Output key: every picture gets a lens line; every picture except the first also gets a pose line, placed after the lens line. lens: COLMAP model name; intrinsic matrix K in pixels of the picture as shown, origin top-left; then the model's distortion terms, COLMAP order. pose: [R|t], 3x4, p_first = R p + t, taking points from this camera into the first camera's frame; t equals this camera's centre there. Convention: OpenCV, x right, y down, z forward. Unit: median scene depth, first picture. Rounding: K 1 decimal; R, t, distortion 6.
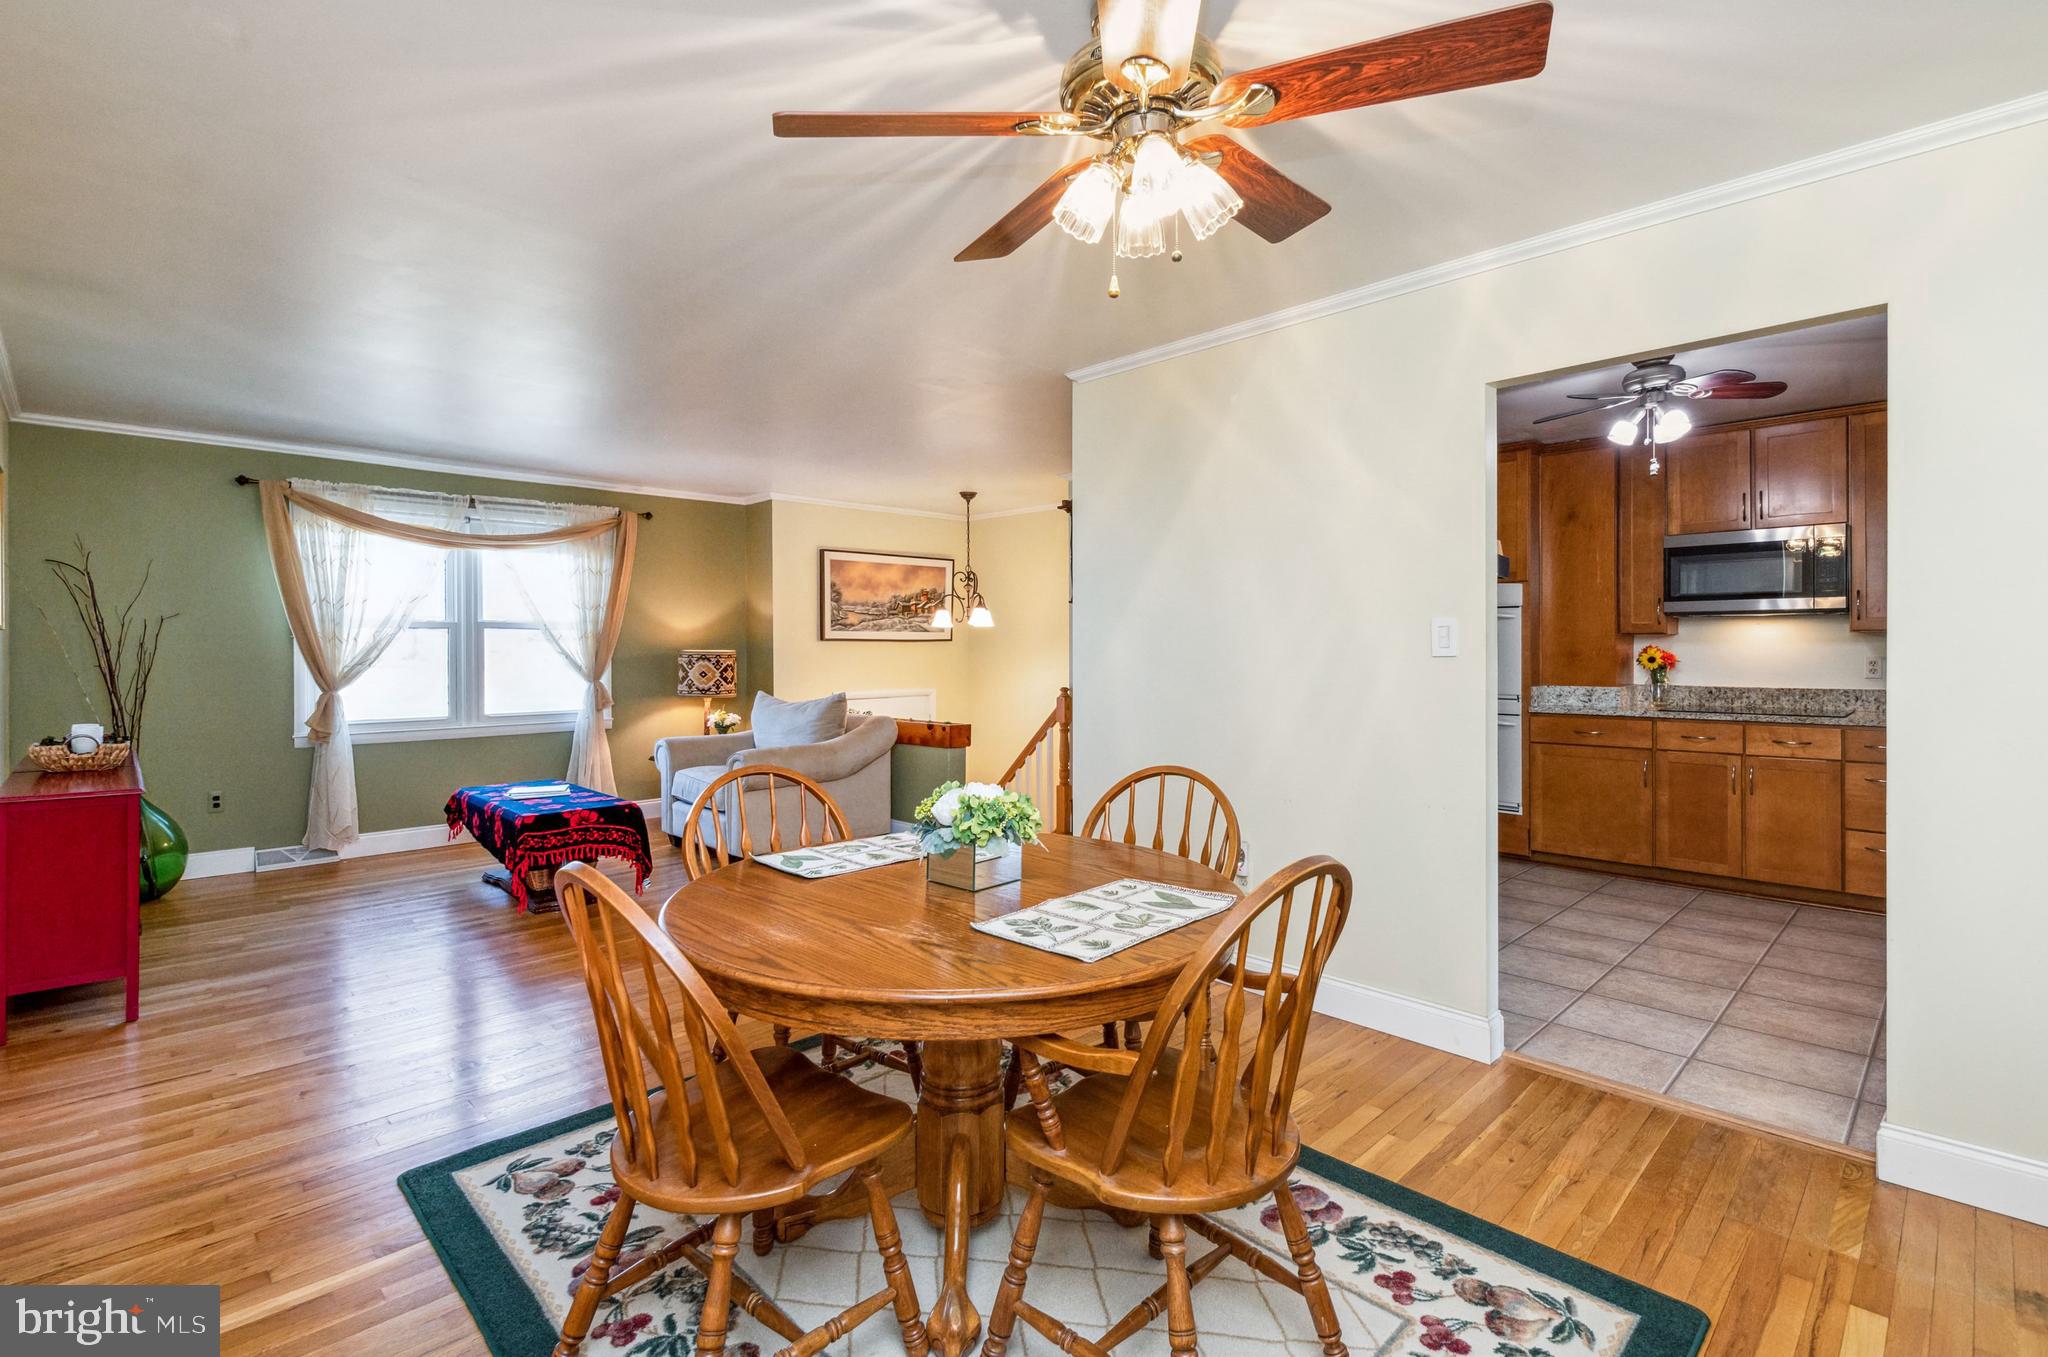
lens RADIAL K [[951.3, 0, 1033.6], [0, 951.3, 653.7], [0, 0, 1]] dist [-0.002365, -0.000760]
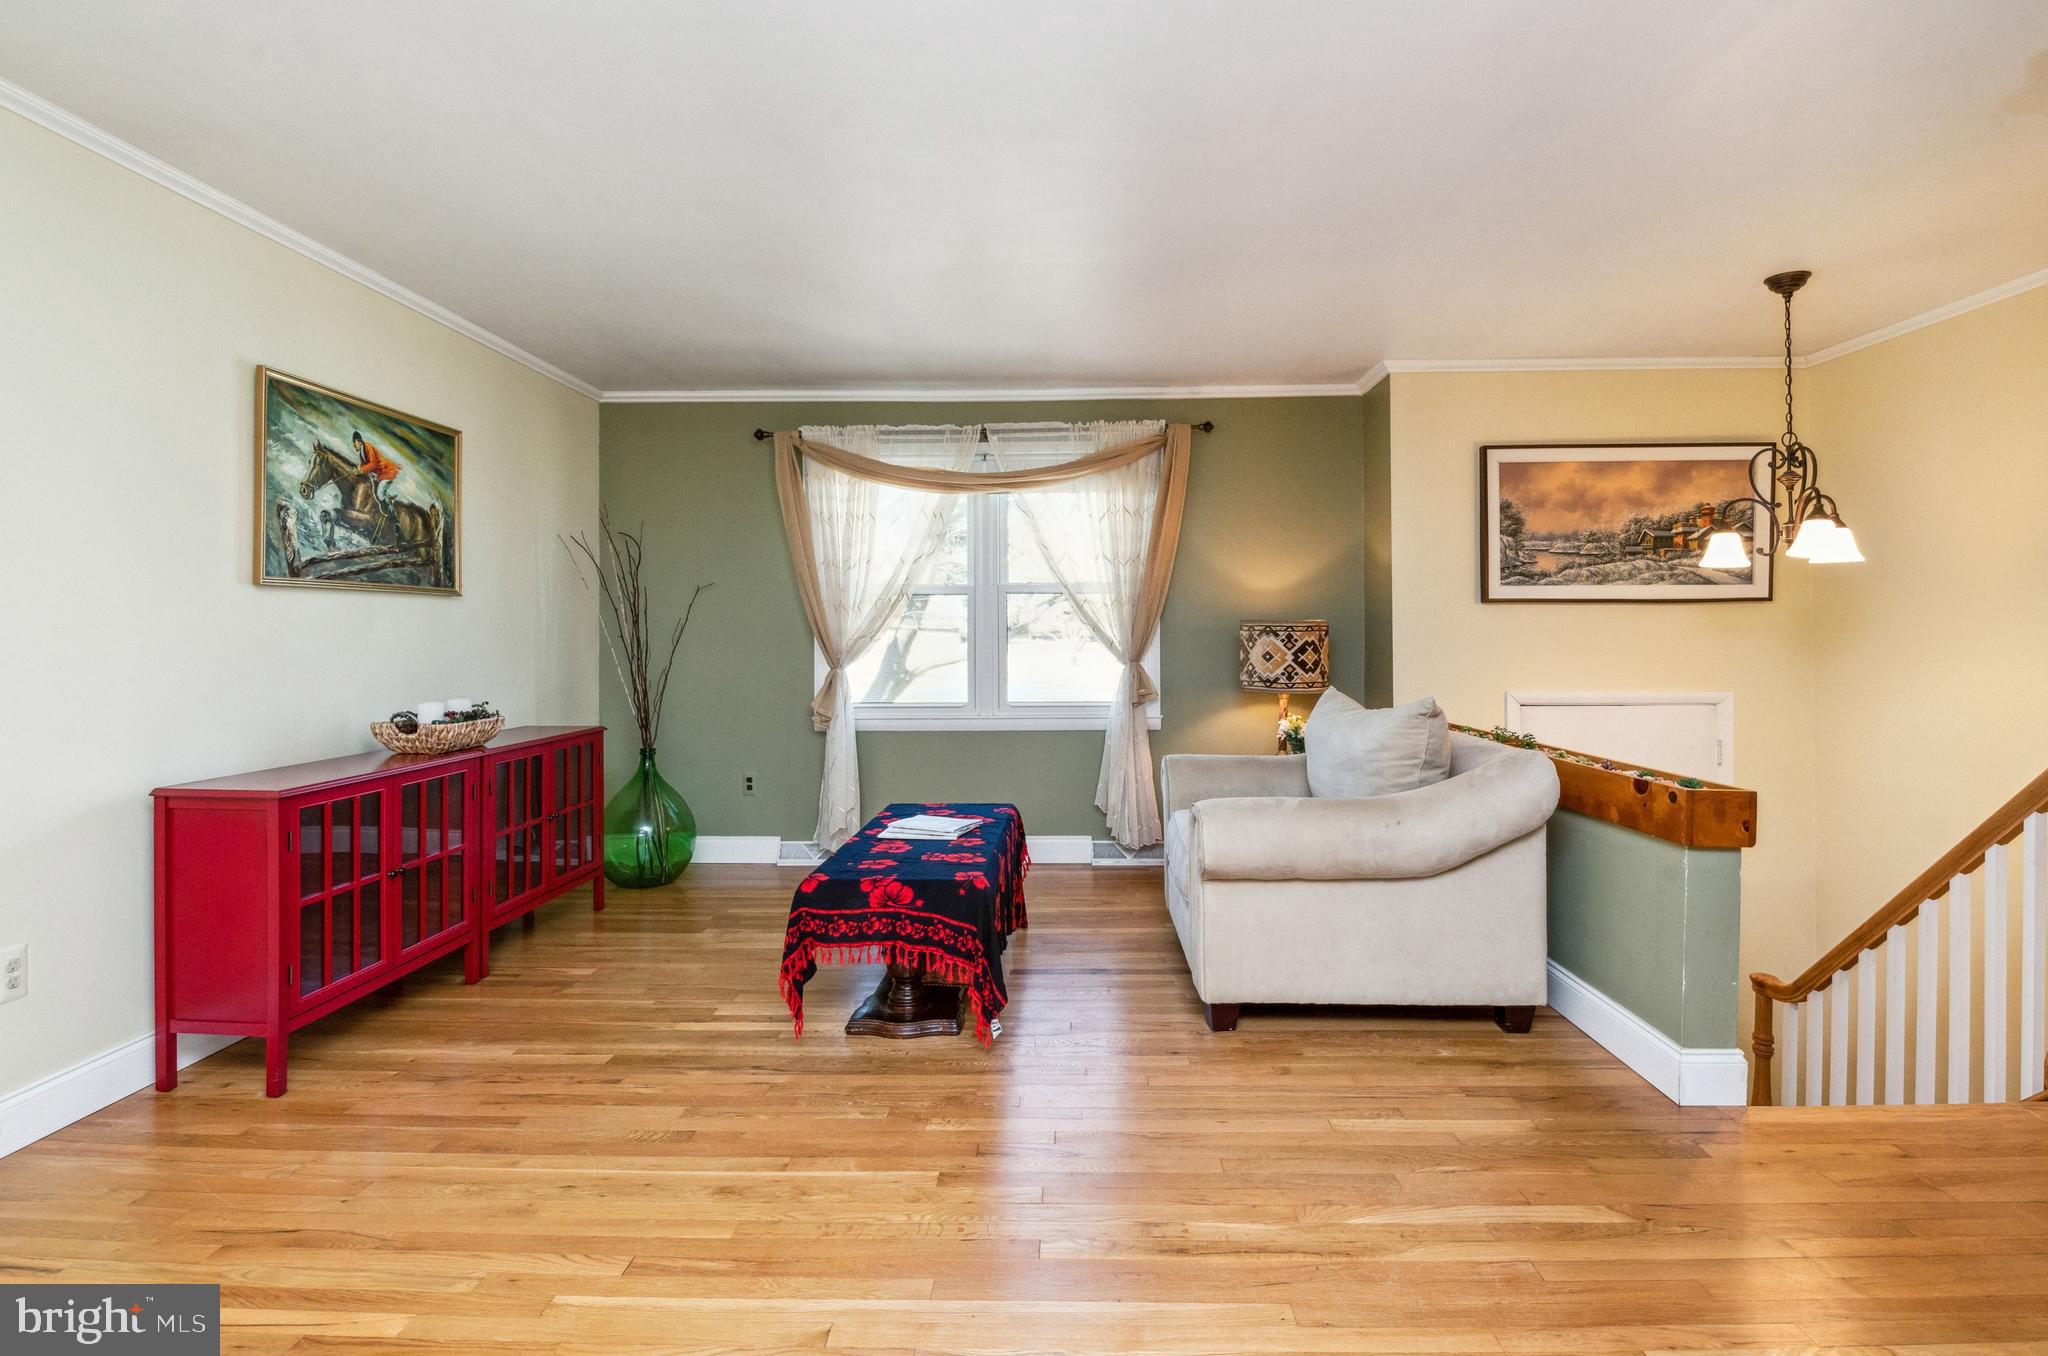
lens RADIAL K [[974.1, 0, 1027.8], [0, 974.1, 620.0], [0, 0, 1]] dist [-0.002536, -0.000521]
pose [[0.694809, -0.008308, -0.719146, 0.014947], [-0.002067, 0.999906, -0.013548, 0.006471], [0.719191, 0.010899, 0.694727, 0.431527]]
